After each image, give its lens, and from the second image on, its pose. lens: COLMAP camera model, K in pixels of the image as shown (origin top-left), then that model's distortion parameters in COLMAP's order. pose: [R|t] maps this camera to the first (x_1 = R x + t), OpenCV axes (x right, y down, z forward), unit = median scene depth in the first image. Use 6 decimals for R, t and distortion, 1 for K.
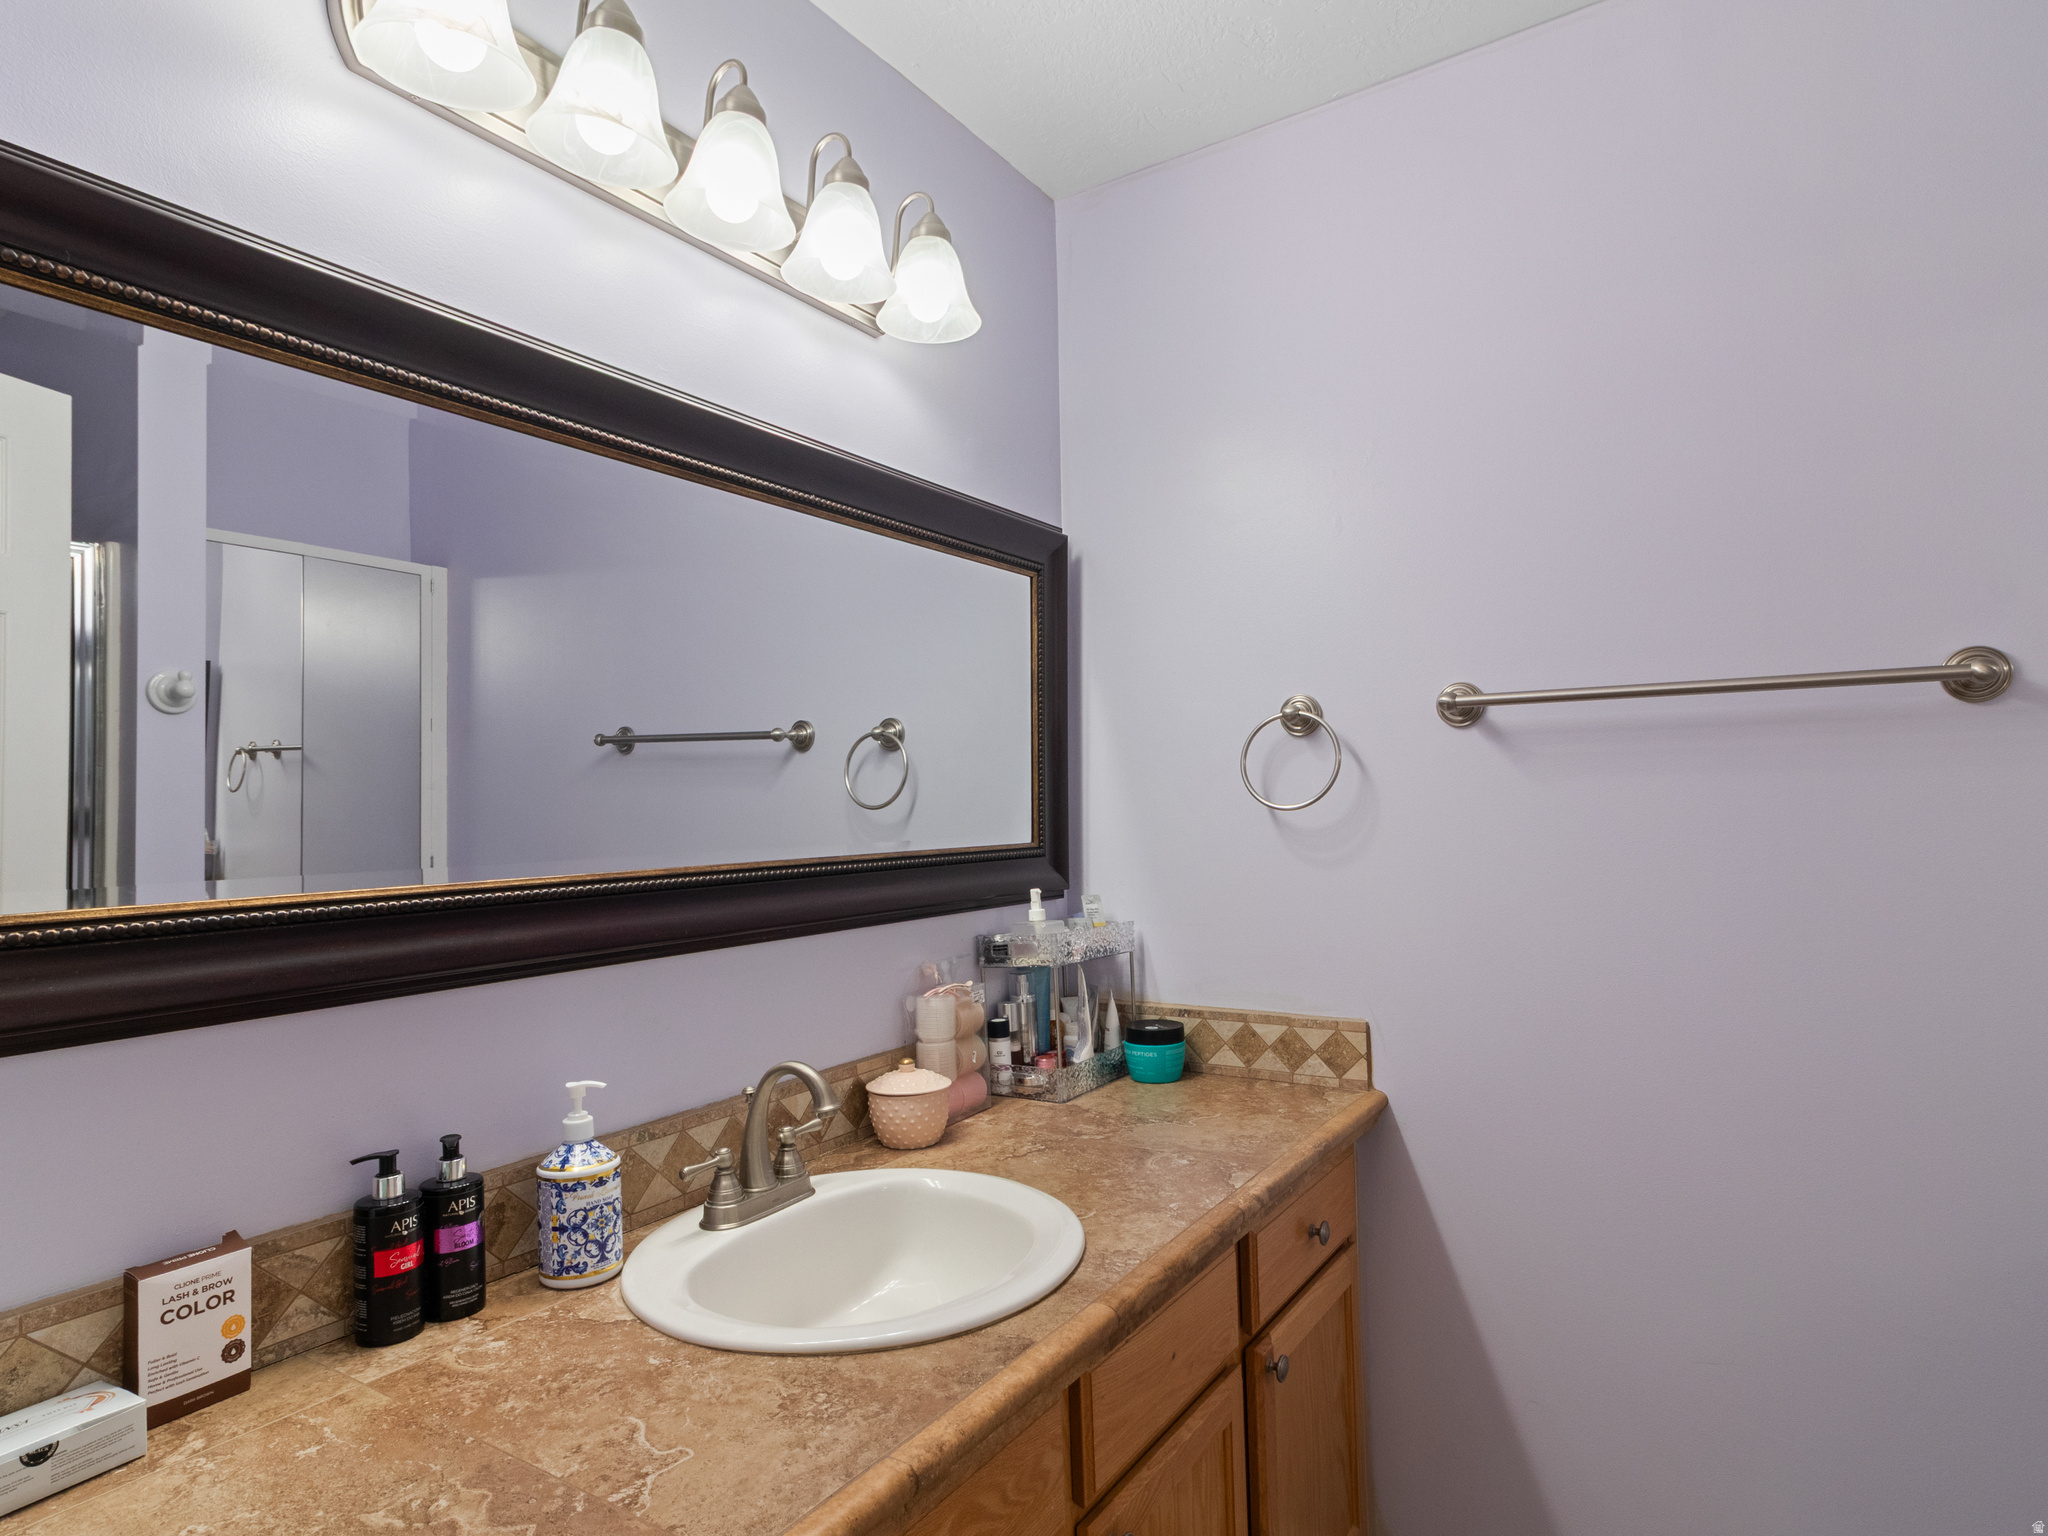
lens RADIAL K [[1096.6, 0, 1029.1], [0, 1096.6, 796.7], [0, 0, 1]] dist [0.000554, -0.000136]
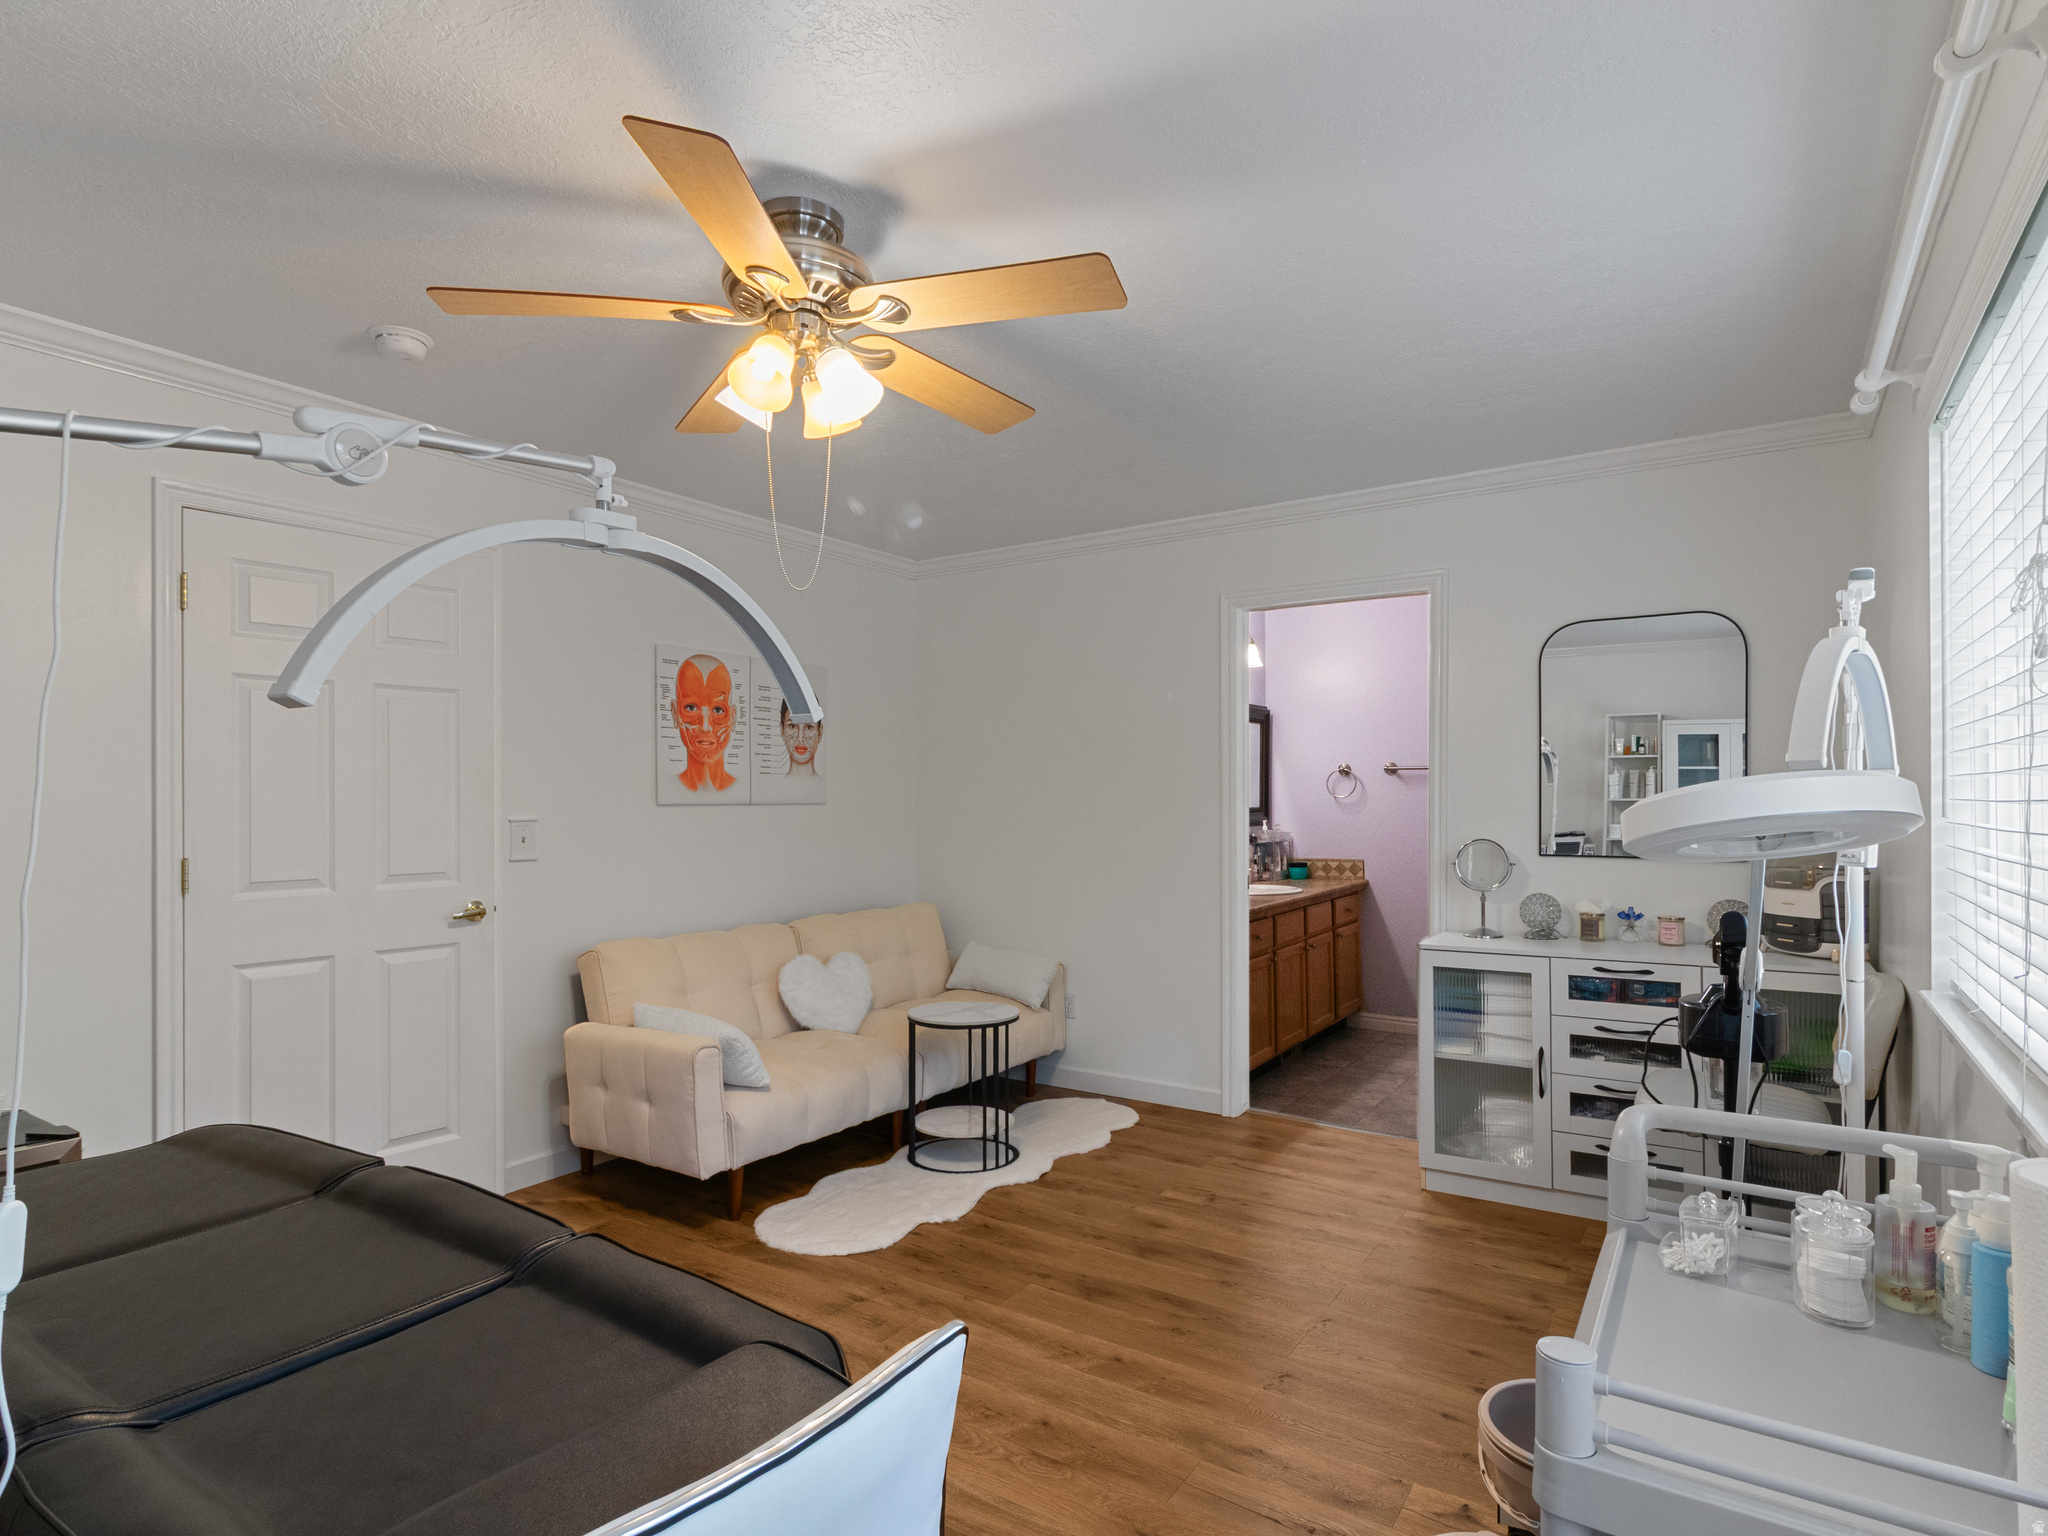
lens RADIAL K [[1096.6, 0, 1029.1], [0, 1096.6, 796.7], [0, 0, 1]] dist [0.000554, -0.000136]
pose [[0.999939, 0.010682, 0.002671, -0.722769], [-0.010729, 0.999773, 0.018418, -0.043302], [-0.002474, -0.018445, 0.999827, -2.345155]]
